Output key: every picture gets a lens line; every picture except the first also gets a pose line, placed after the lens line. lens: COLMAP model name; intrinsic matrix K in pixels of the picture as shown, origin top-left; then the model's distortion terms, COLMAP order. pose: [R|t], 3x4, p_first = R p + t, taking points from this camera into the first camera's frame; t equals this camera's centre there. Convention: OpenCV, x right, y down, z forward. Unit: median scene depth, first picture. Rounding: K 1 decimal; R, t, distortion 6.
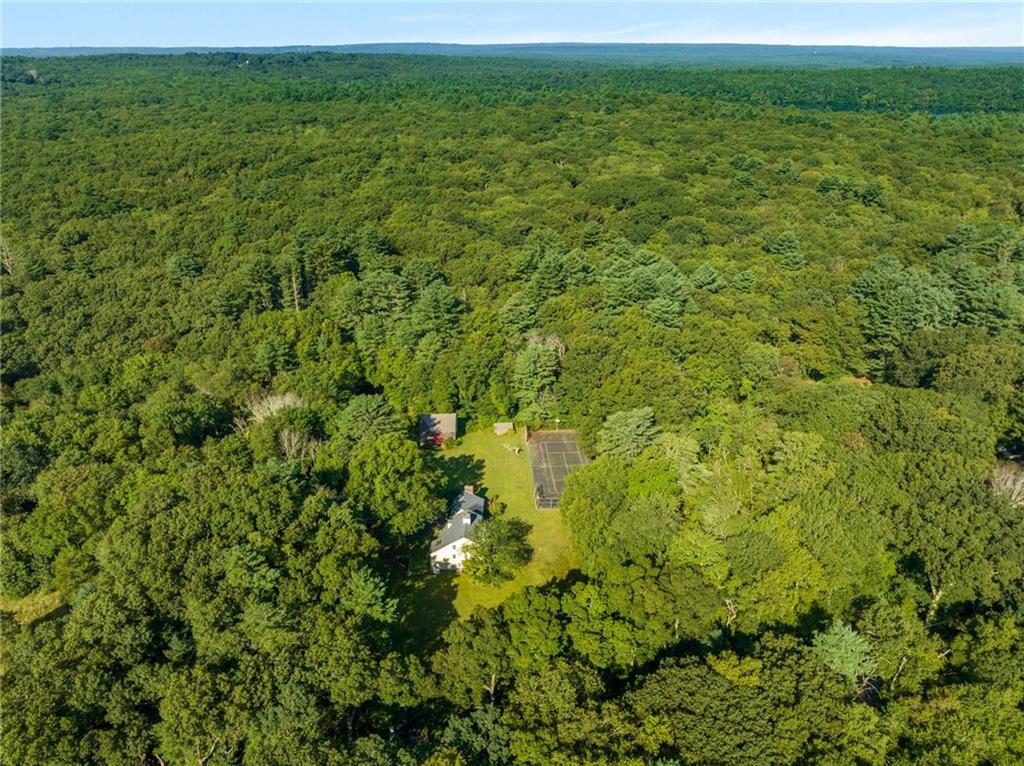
lens RADIAL K [[718.8, 0, 510.7], [0, 718.8, 393.7], [0, 0, 1]] dist [-0.061105, 0.031442]
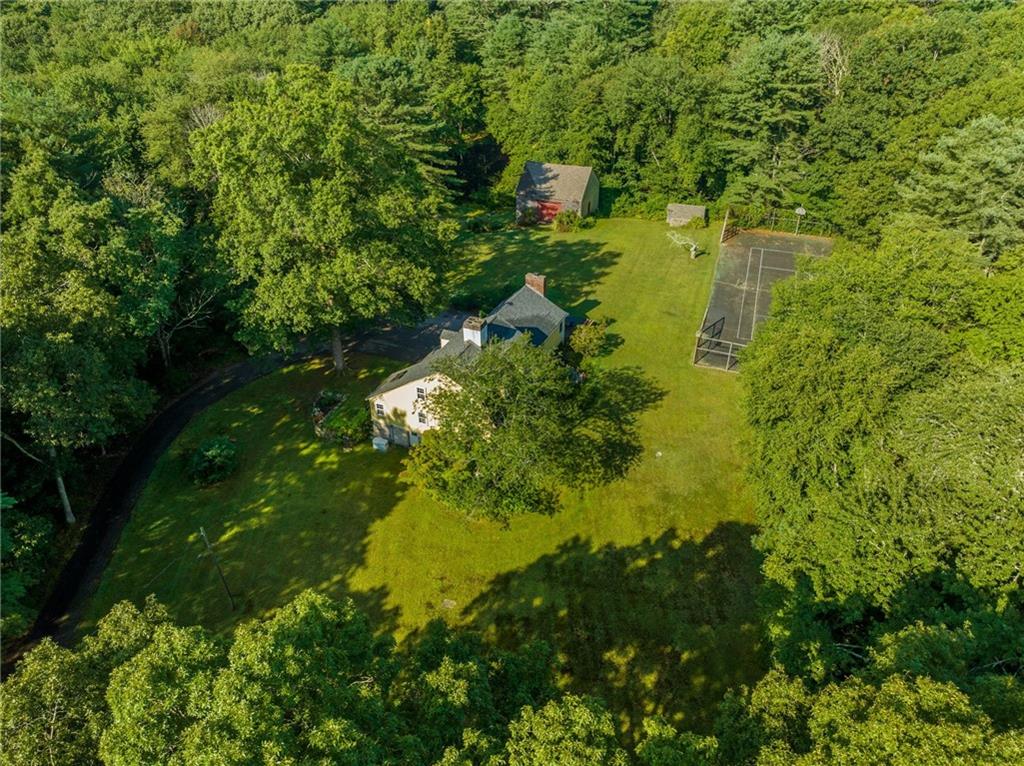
lens RADIAL K [[718.8, 0, 510.7], [0, 718.8, 393.7], [0, 0, 1]] dist [-0.061105, 0.031442]
pose [[0.925004, 0.208009, -0.317962, 0.059816], [-0.159380, 0.972072, 0.172262, 0.098803], [0.344914, -0.108666, 0.932323, 0.463055]]
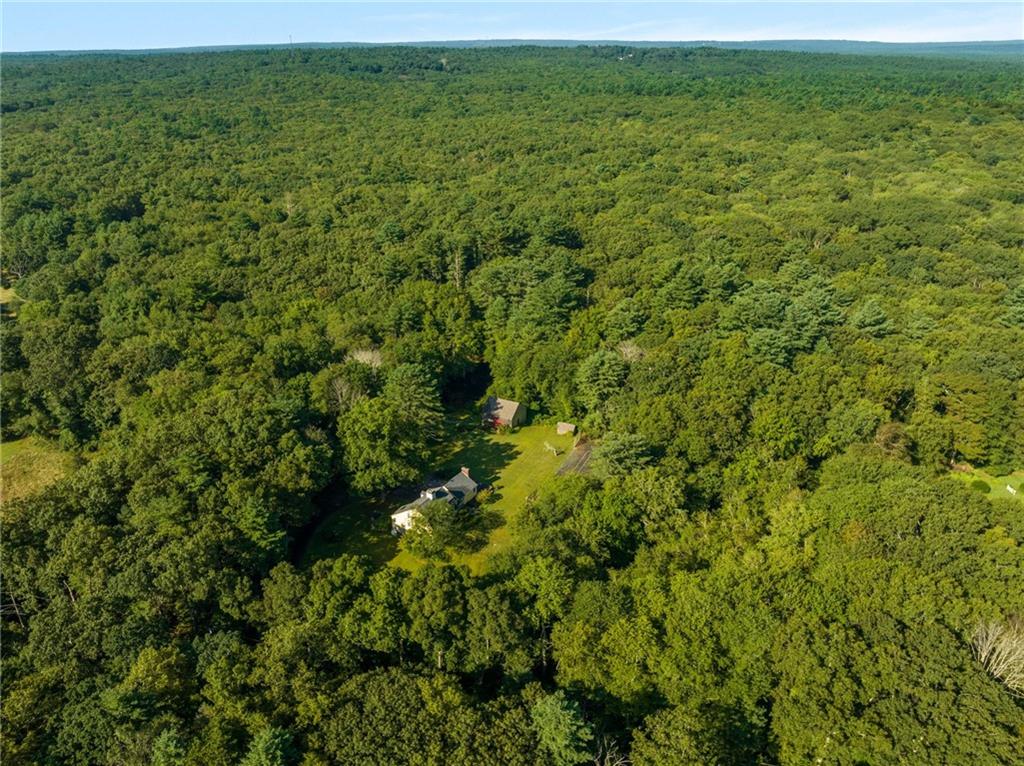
lens RADIAL K [[718.8, 0, 510.7], [0, 718.8, 393.7], [0, 0, 1]] dist [-0.061105, 0.031442]
pose [[0.873979, 0.211384, -0.437582, 0.334462], [-0.208949, 0.976415, 0.054346, -0.035671], [0.438750, 0.043935, 0.897535, 0.073960]]
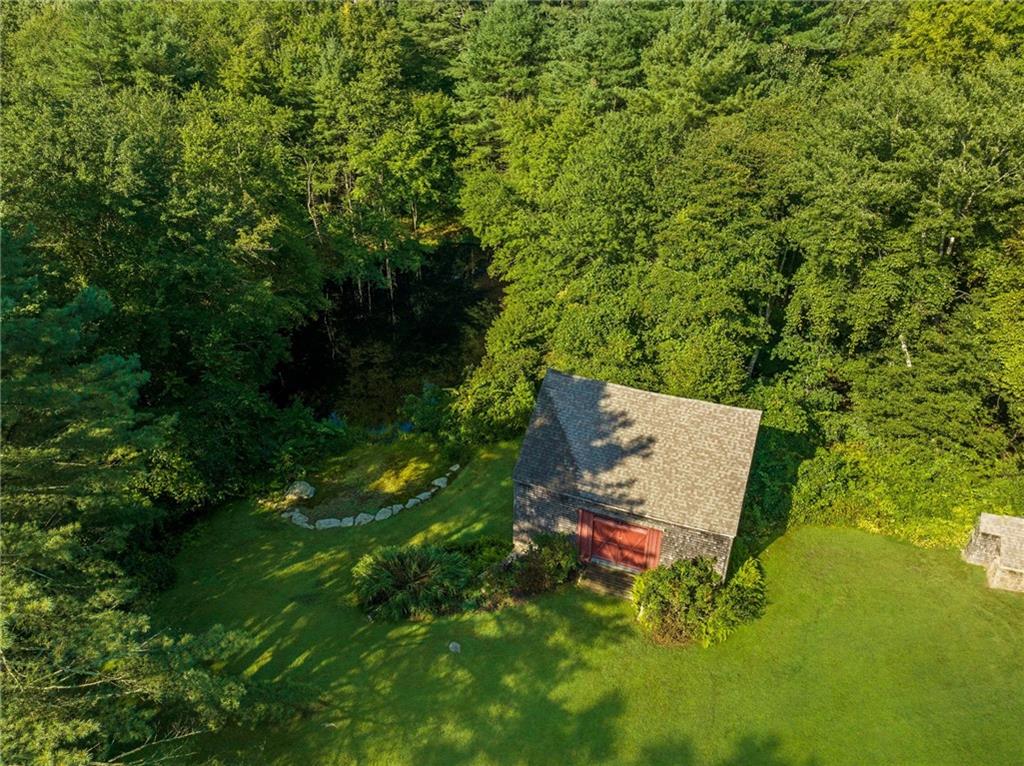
lens RADIAL K [[718.8, 0, 510.7], [0, 718.8, 393.7], [0, 0, 1]] dist [-0.061105, 0.031442]
pose [[0.921060, 0.204551, -0.331373, -0.071517], [-0.172646, 0.977229, 0.123355, 0.012936], [0.349060, -0.056407, 0.935401, 0.784390]]
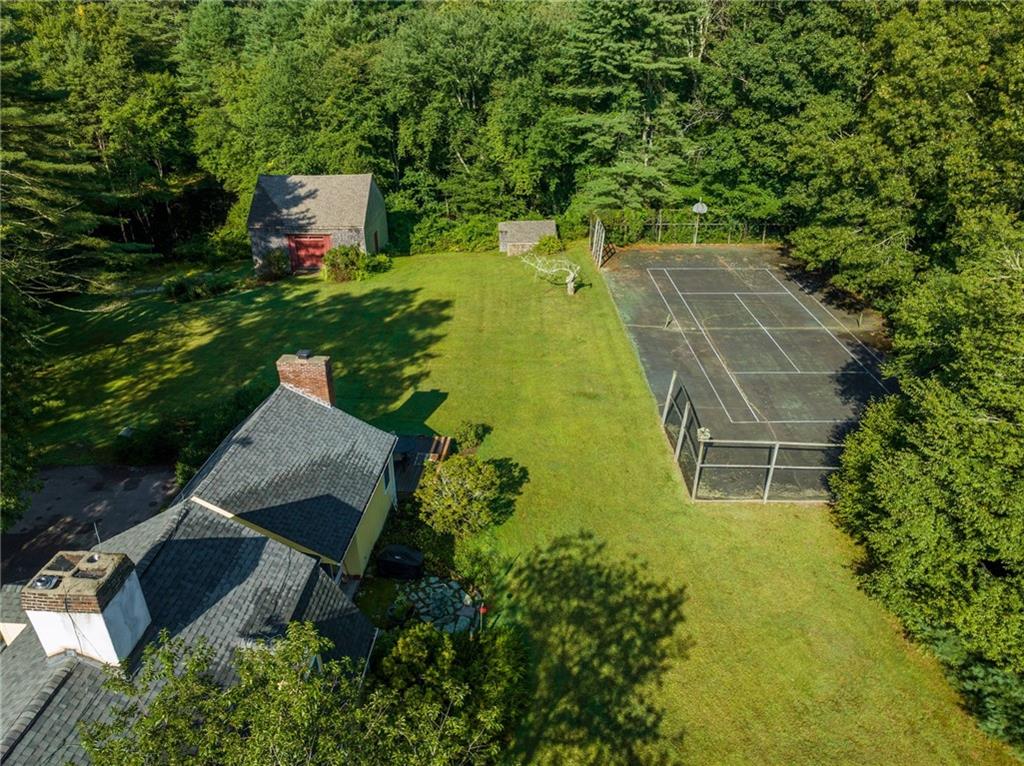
lens RADIAL K [[718.8, 0, 510.7], [0, 718.8, 393.7], [0, 0, 1]] dist [-0.061105, 0.031442]
pose [[0.998896, 0.020086, -0.042465, -0.001965], [-0.018346, 0.998992, 0.040957, 0.101563], [0.043245, -0.040133, 0.998258, 0.651322]]
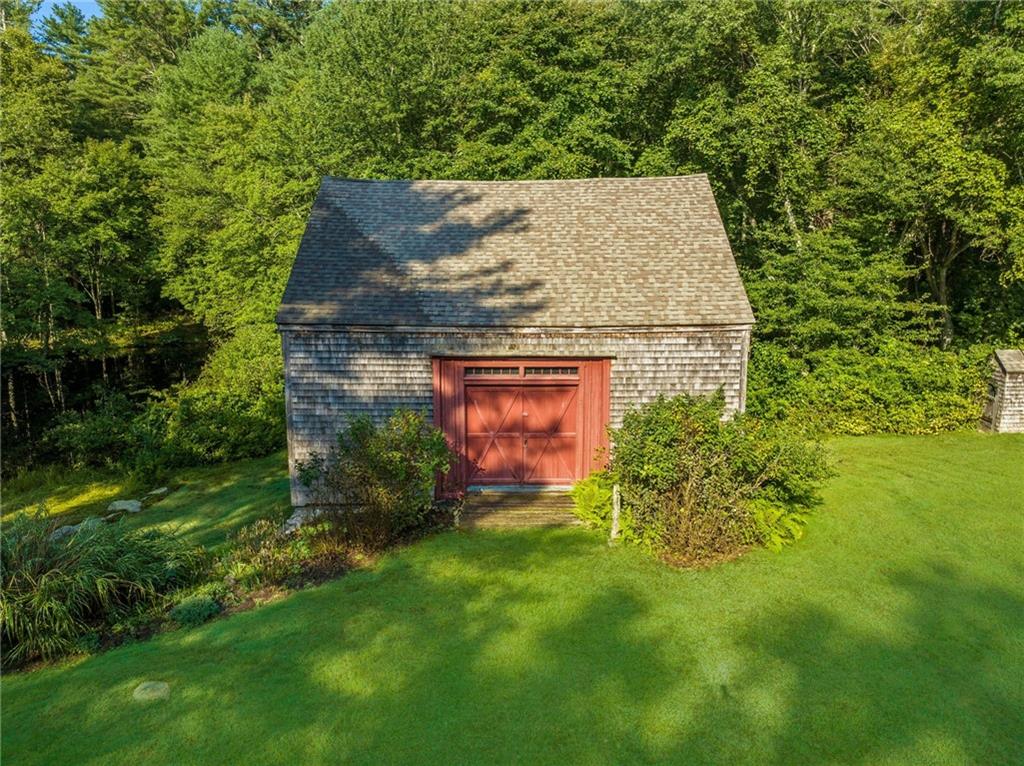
lens RADIAL K [[756.1, 0, 512.0], [0, 756.1, 383.0], [0, 0, 1]] dist [-0.027421, 0.002095]
pose [[0.999382, 0.002384, -0.035060, -0.089725], [-0.011321, 0.966347, -0.256993, 0.075200], [0.033268, 0.257231, 0.965777, 0.853080]]
